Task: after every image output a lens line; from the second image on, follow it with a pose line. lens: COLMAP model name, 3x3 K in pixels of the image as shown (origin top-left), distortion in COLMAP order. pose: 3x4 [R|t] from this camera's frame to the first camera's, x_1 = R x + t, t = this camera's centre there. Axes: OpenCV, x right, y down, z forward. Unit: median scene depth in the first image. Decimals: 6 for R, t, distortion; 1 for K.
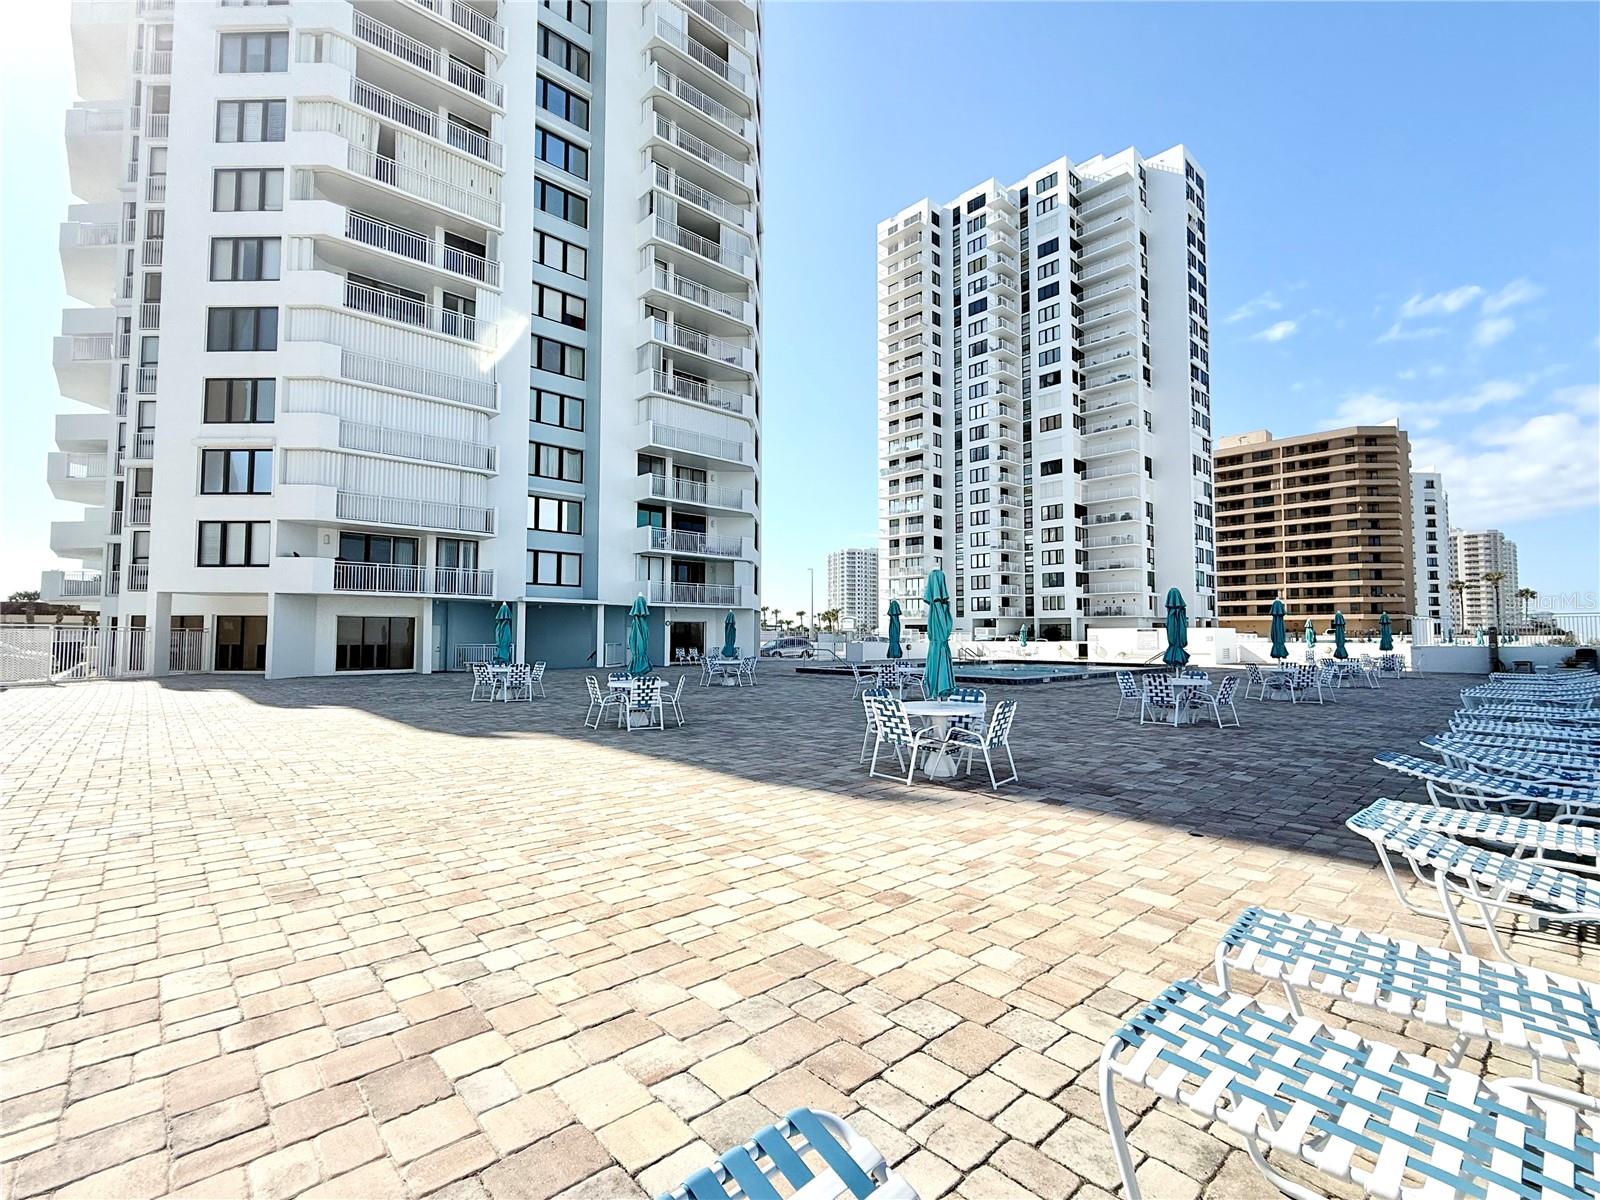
lens RADIAL K [[709.4, 0, 799.7], [0, 709.4, 603.1], [0, 0, 1]] dist [0.000323, 0.000013]
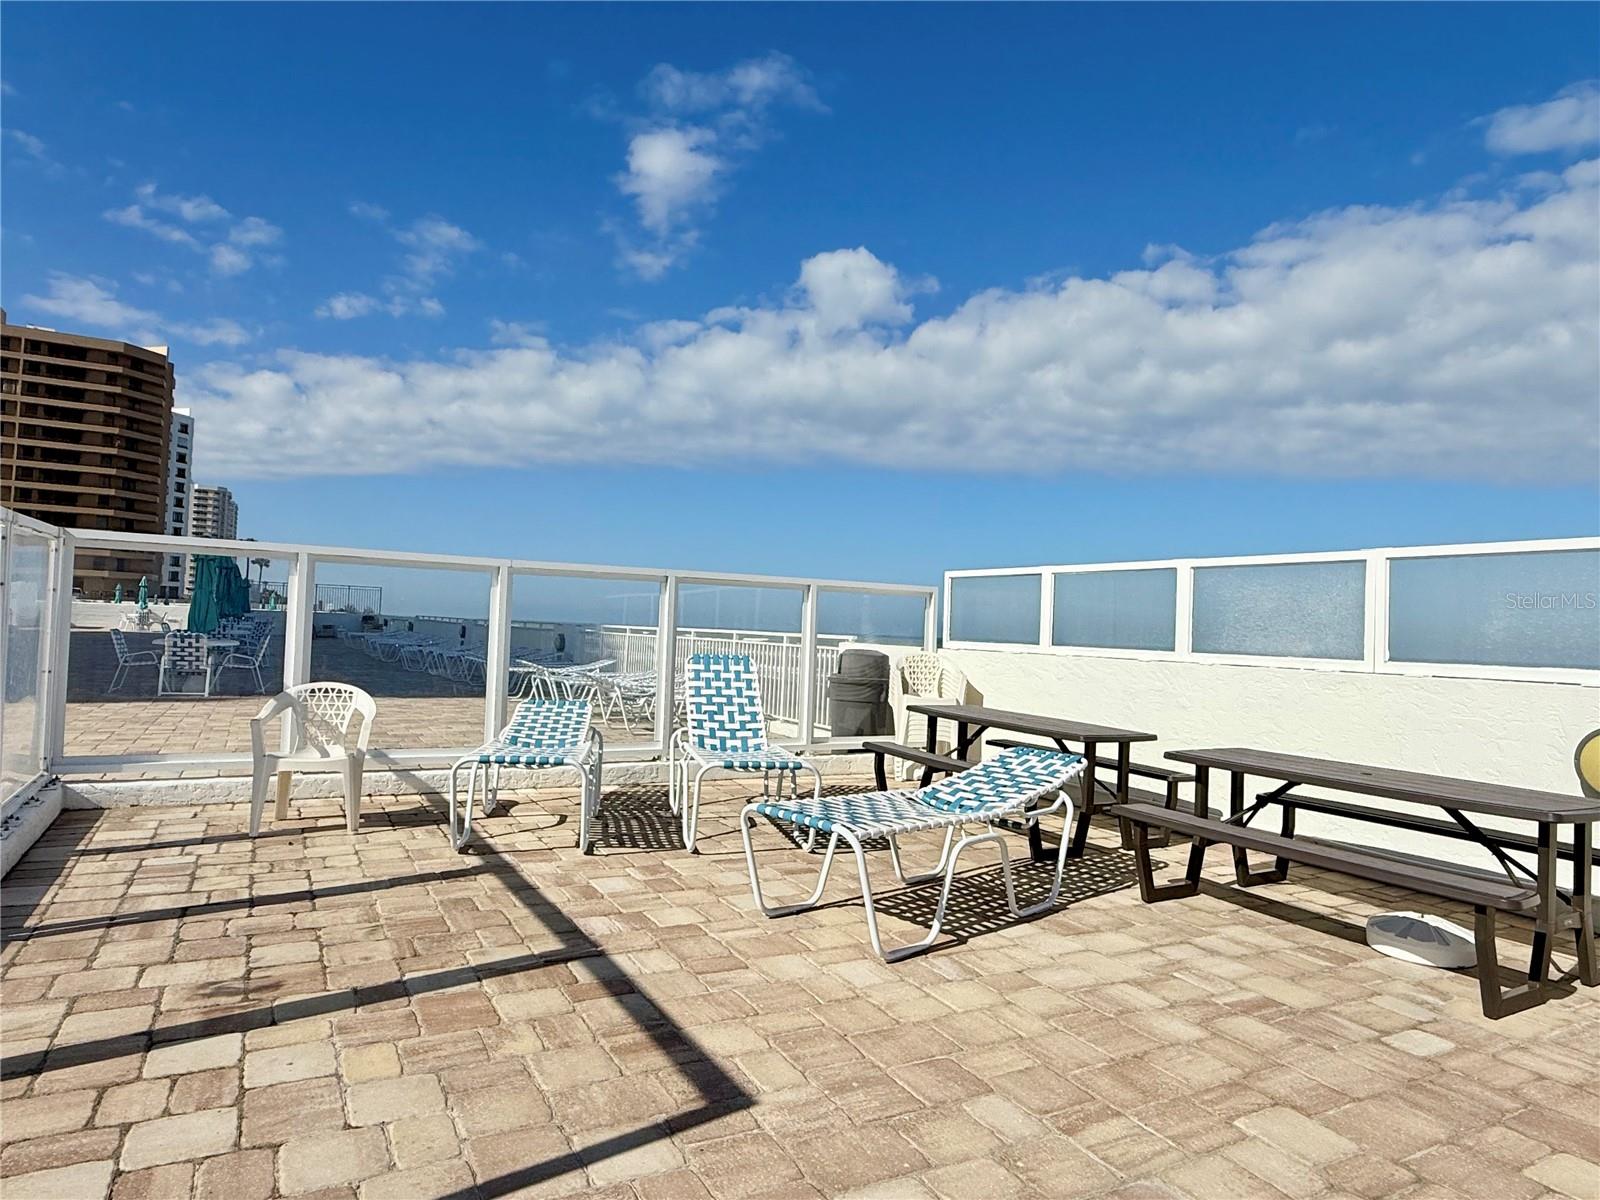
lens RADIAL K [[982.4, 0, 809.4], [0, 982.4, 587.1], [0, 0, 1]] dist [0.005145, 0.010357]
pose [[0.225044, 0.048114, 0.973160, -0.125992], [-0.082264, 0.996152, -0.030227, 0.001064], [-0.970870, -0.073253, 0.228136, -0.044992]]
